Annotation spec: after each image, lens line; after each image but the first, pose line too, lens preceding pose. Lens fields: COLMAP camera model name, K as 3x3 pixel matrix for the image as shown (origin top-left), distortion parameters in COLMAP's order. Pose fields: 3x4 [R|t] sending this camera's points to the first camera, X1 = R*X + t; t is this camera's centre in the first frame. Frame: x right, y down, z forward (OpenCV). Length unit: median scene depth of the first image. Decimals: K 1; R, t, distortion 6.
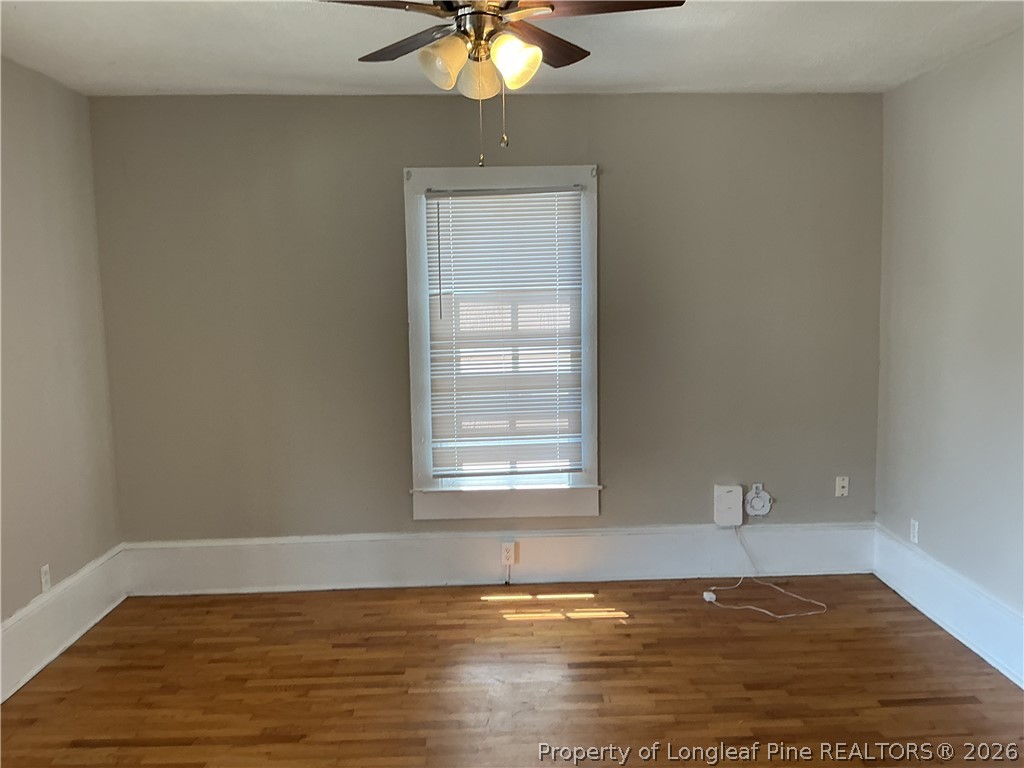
lens RADIAL K [[854.8, 0, 512.0], [0, 854.8, 384.0], [0, 0, 1]] dist [0.138362, -0.274809]
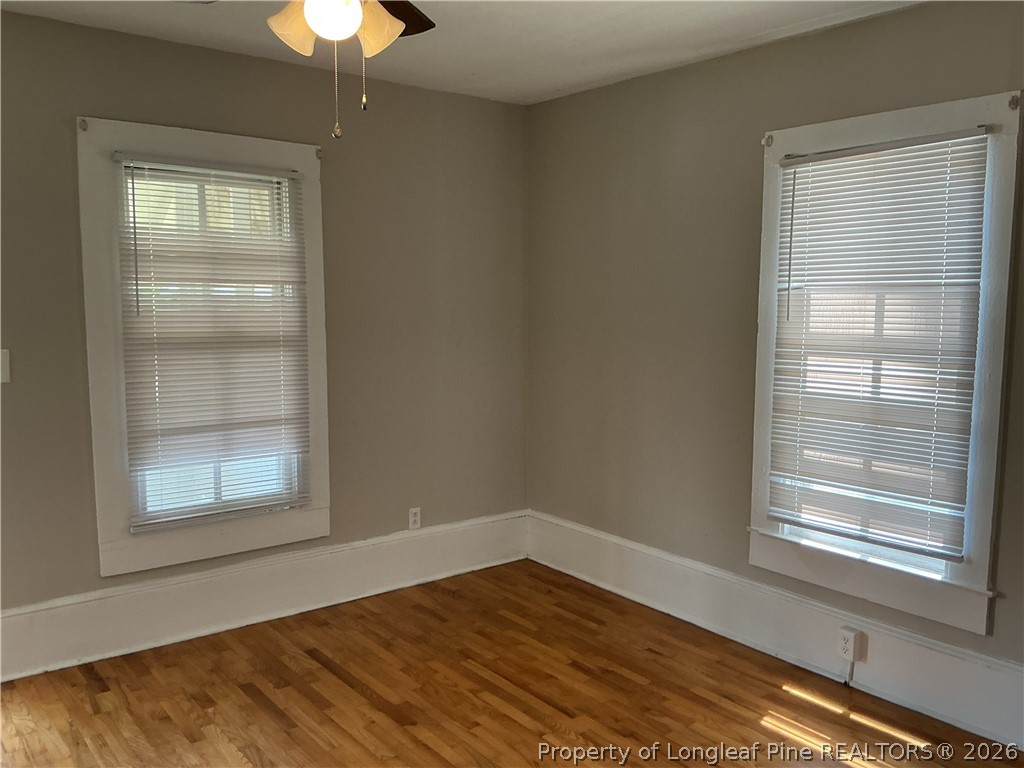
lens RADIAL K [[854.8, 0, 512.0], [0, 854.8, 384.0], [0, 0, 1]] dist [0.138362, -0.274809]
pose [[0.586227, 0.106175, -0.803159, 0.414211], [-0.100322, 0.993258, 0.058080, -0.039057], [0.803911, 0.046527, 0.592926, 0.332779]]
